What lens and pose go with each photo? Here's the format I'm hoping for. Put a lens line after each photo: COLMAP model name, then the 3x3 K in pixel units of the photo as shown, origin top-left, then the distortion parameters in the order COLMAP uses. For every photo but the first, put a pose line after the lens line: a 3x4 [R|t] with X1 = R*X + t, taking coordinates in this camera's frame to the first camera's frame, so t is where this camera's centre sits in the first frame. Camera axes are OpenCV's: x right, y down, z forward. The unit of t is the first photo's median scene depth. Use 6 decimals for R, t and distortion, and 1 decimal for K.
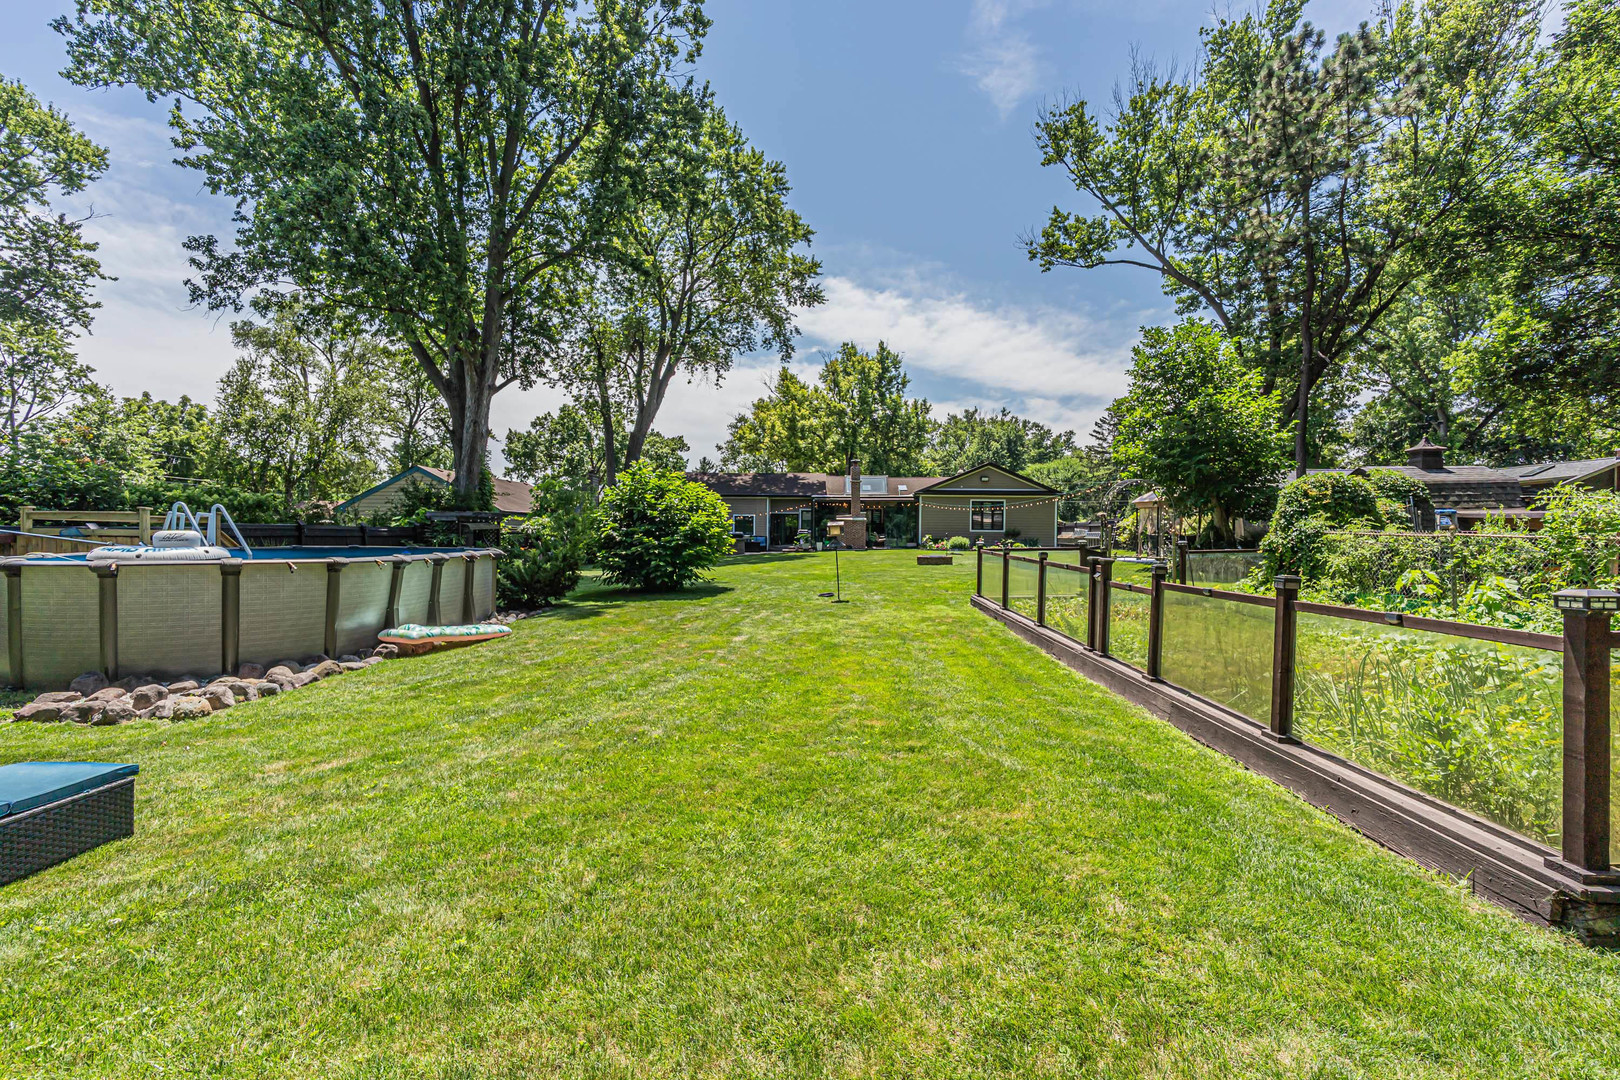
lens RADIAL K [[704.3, 0, 811.1], [0, 704.3, 547.3], [0, 0, 1]] dist [0.000983, 0.000145]
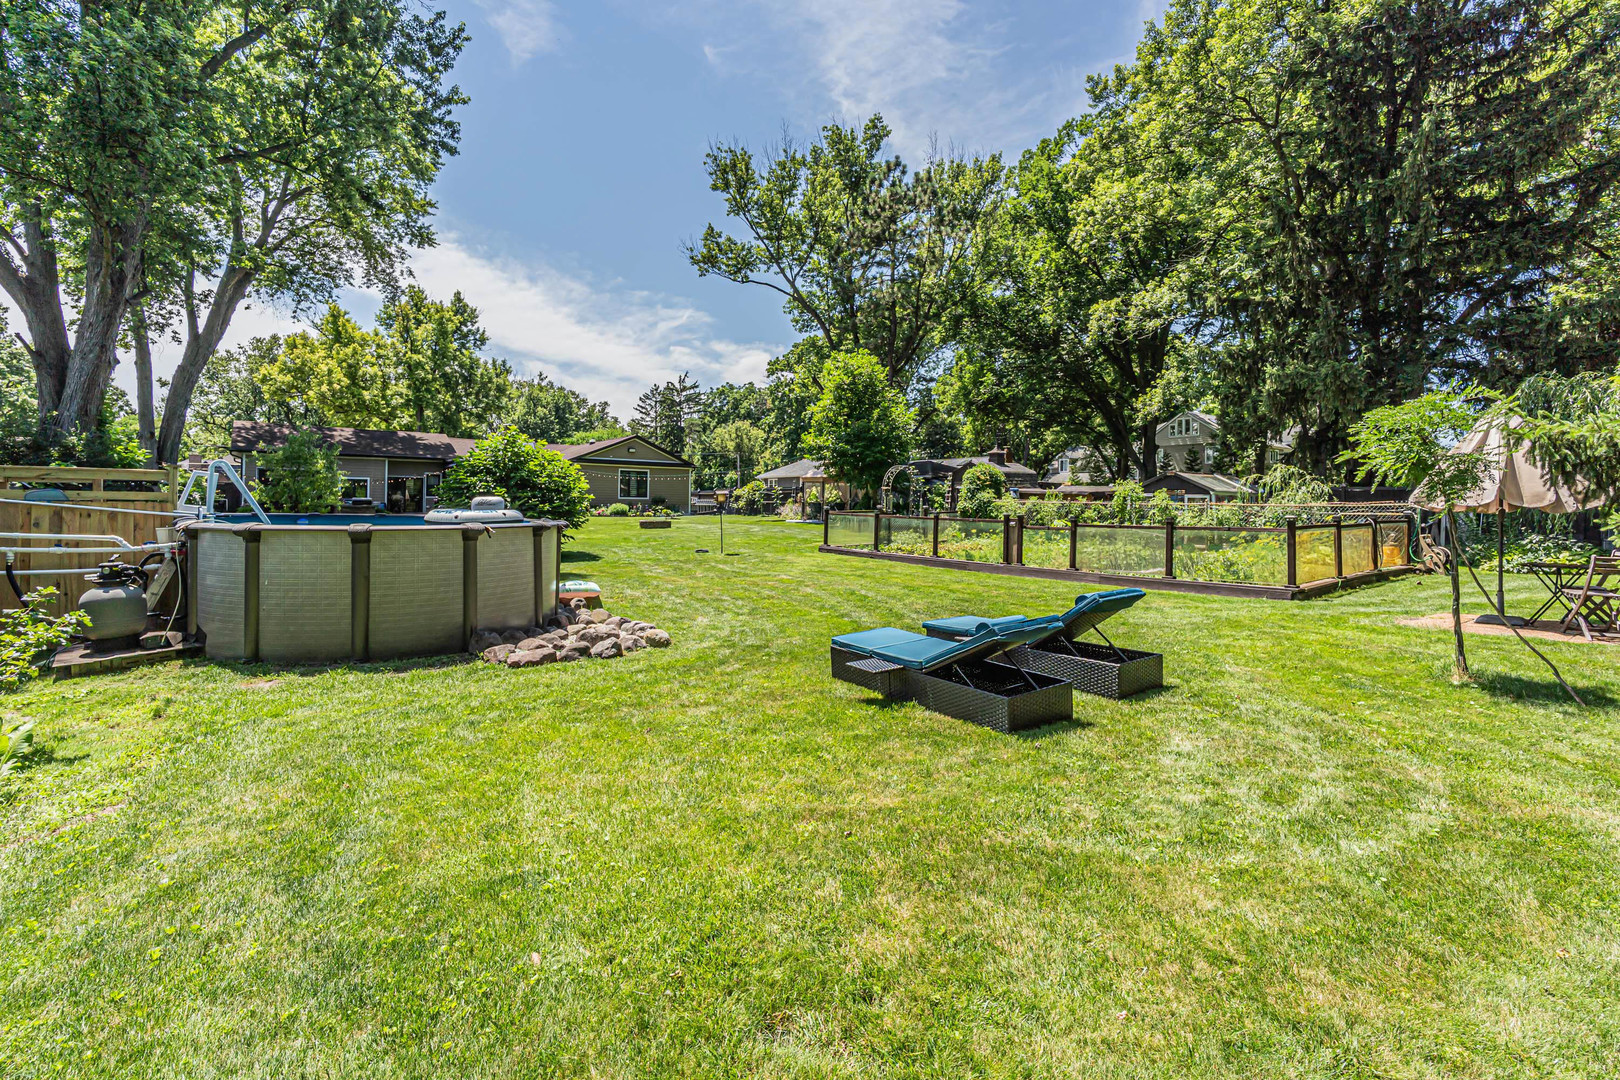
lens RADIAL K [[723.6, 0, 806.8], [0, 723.6, 515.4], [0, 0, 1]] dist [-0.001883, -0.000110]
pose [[0.778847, -0.008928, 0.627151, -0.241288], [0.008785, 0.999956, 0.003325, 0.001751], [-0.627153, 0.002920, 0.778891, -0.035231]]
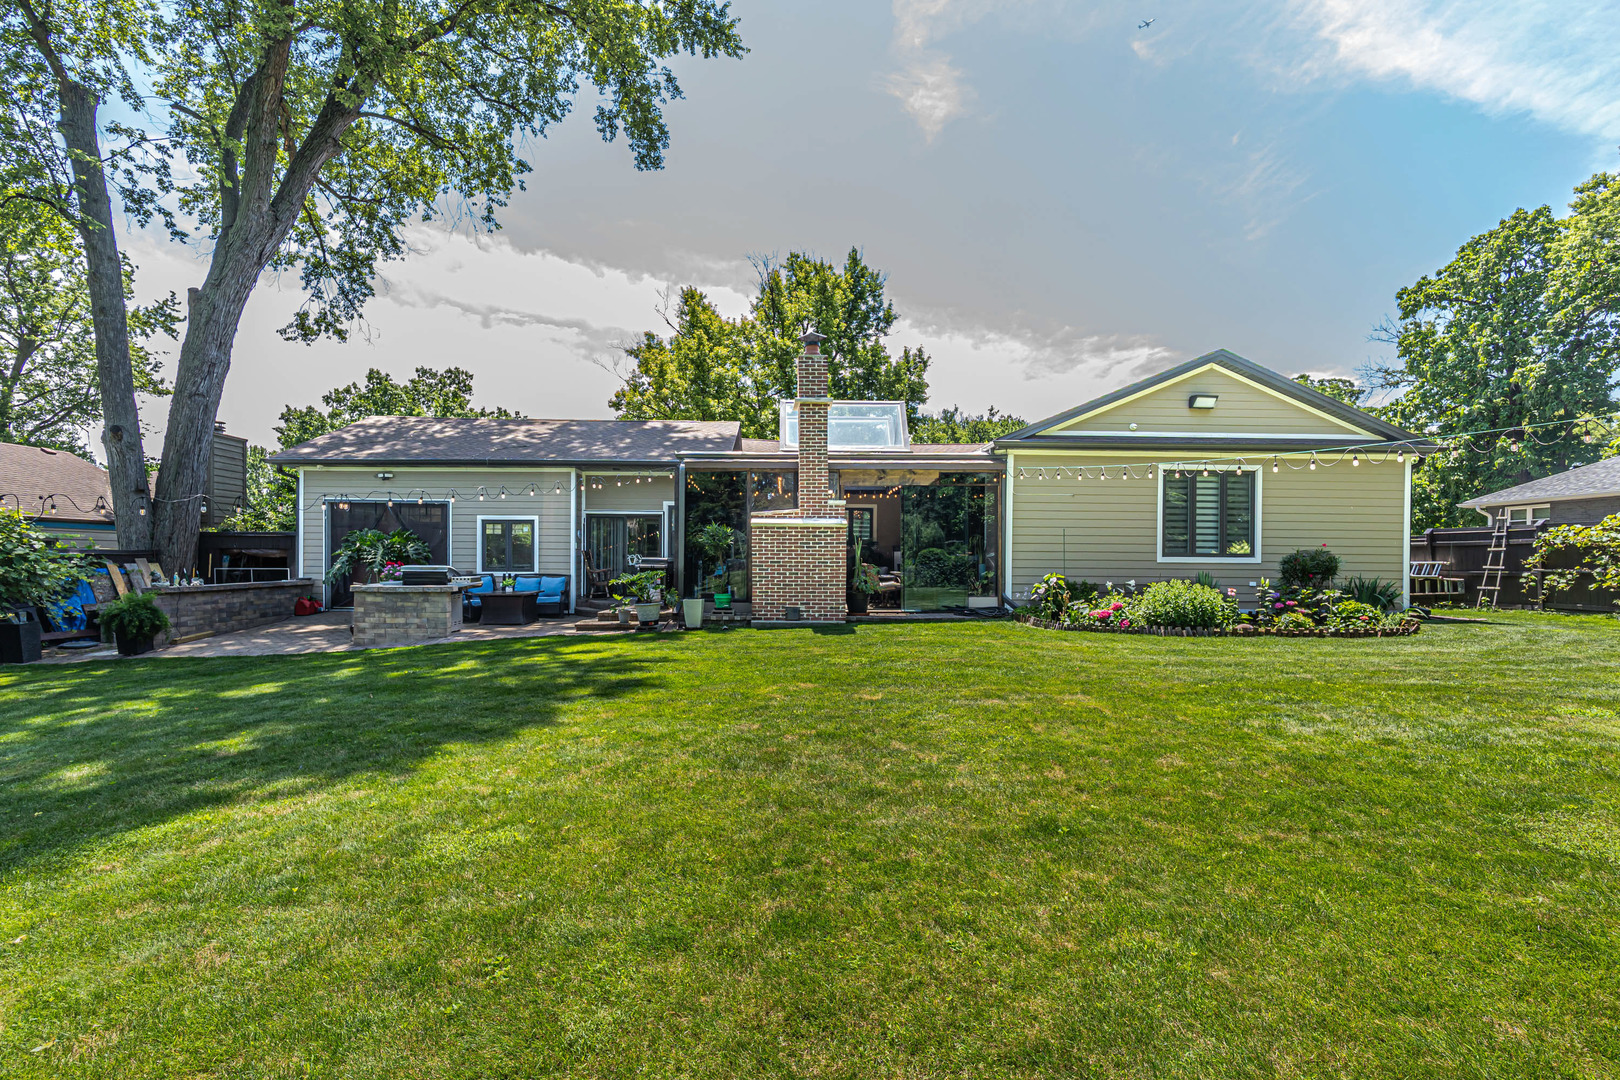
lens RADIAL K [[721.4, 0, 814.6], [0, 721.4, 537.6], [0, 0, 1]] dist [-0.002230, -0.000184]
pose [[0.997480, 0.000248, 0.070948, 0.039702], [0.003381, 0.998691, -0.051029, -0.017204], [-0.070868, 0.051140, 0.996174, 0.673684]]
